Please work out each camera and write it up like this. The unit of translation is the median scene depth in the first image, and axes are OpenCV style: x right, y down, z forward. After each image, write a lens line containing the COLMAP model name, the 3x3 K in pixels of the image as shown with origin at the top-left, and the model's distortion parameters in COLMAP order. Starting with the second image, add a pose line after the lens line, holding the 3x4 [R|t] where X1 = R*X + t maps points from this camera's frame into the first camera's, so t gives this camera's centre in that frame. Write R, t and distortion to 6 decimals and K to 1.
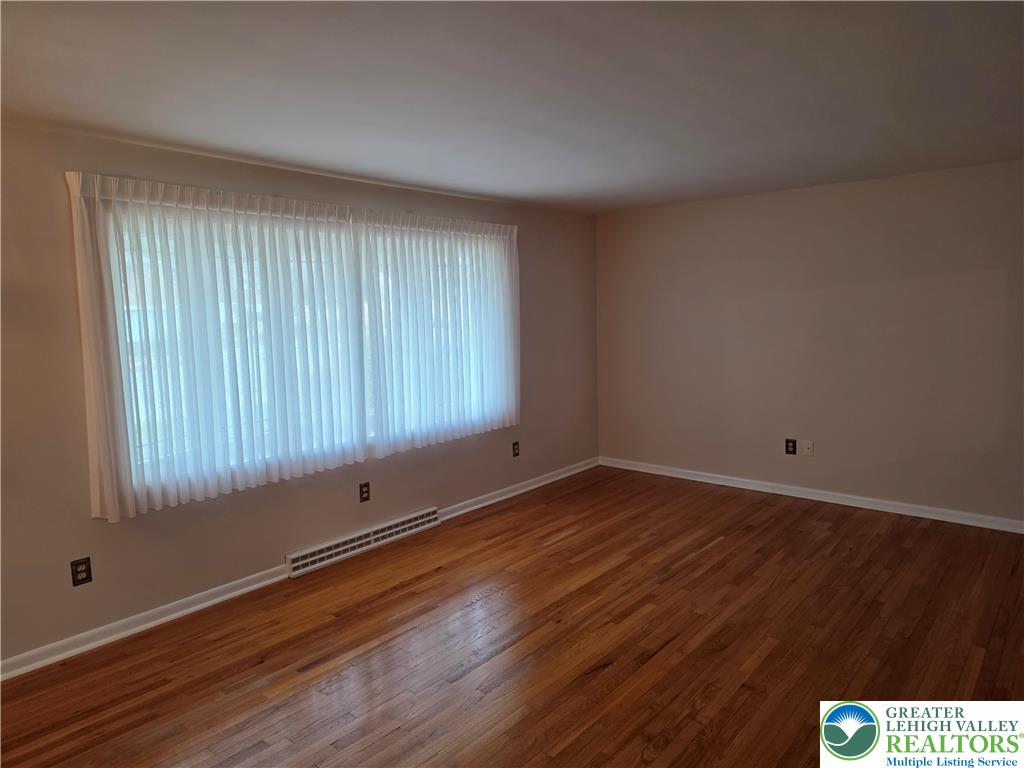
lens RADIAL K [[675.2, 0, 507.0], [0, 675.2, 374.0], [0, 0, 1]] dist [0.107918, -0.094877]
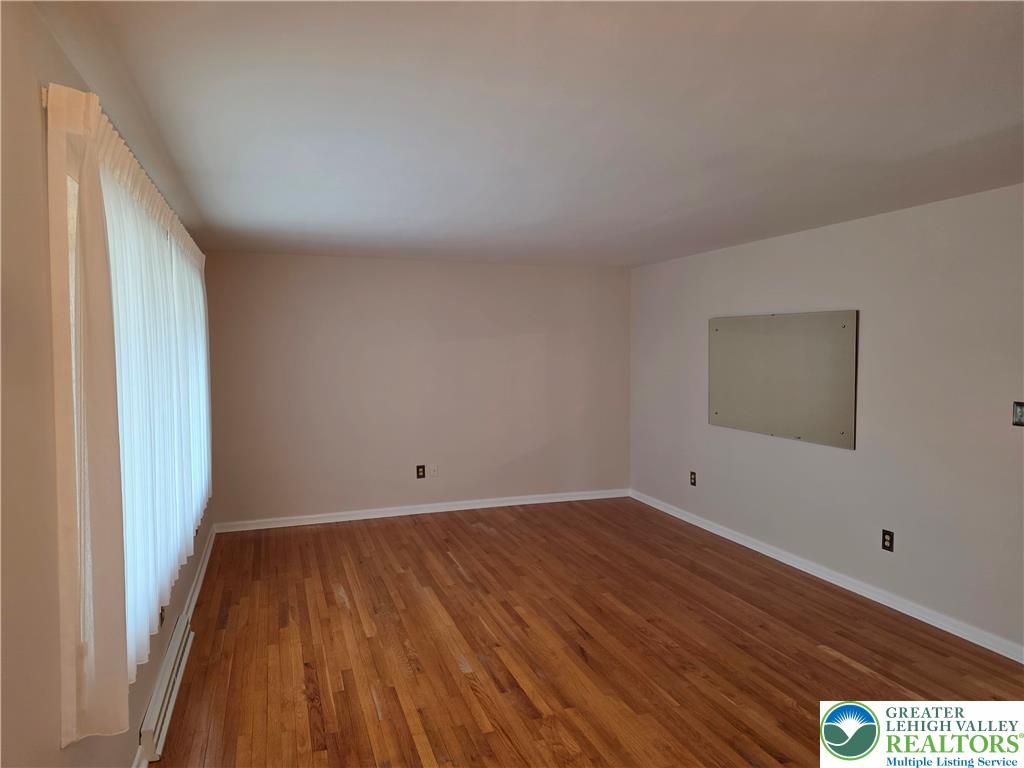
lens RADIAL K [[675.2, 0, 507.0], [0, 675.2, 374.0], [0, 0, 1]] dist [0.107918, -0.094877]
pose [[0.509300, -0.014967, 0.860459, -0.674464], [0.080212, 0.996322, -0.030147, -0.020443], [-0.856843, 0.084373, 0.508627, 0.334372]]
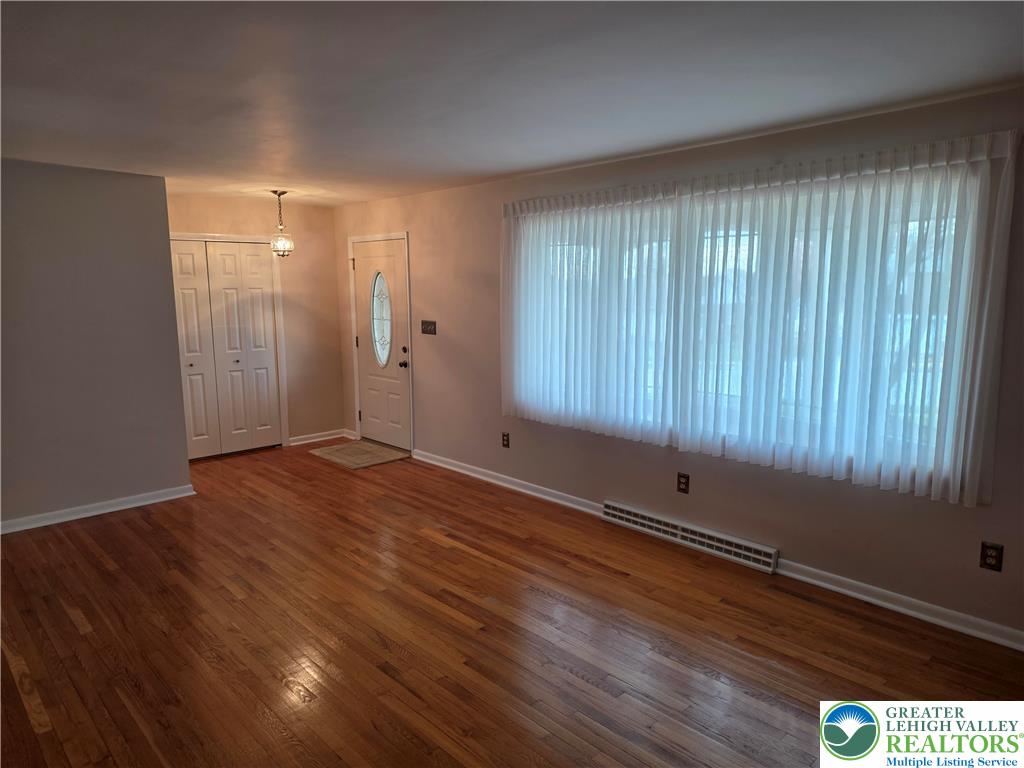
lens RADIAL K [[675.2, 0, 507.0], [0, 675.2, 374.0], [0, 0, 1]] dist [0.107918, -0.094877]
pose [[-0.111591, 0.150373, -0.982311, 0.766009], [-0.093807, 0.982477, 0.161055, -0.109946], [0.989317, 0.110120, -0.095529, 0.884321]]
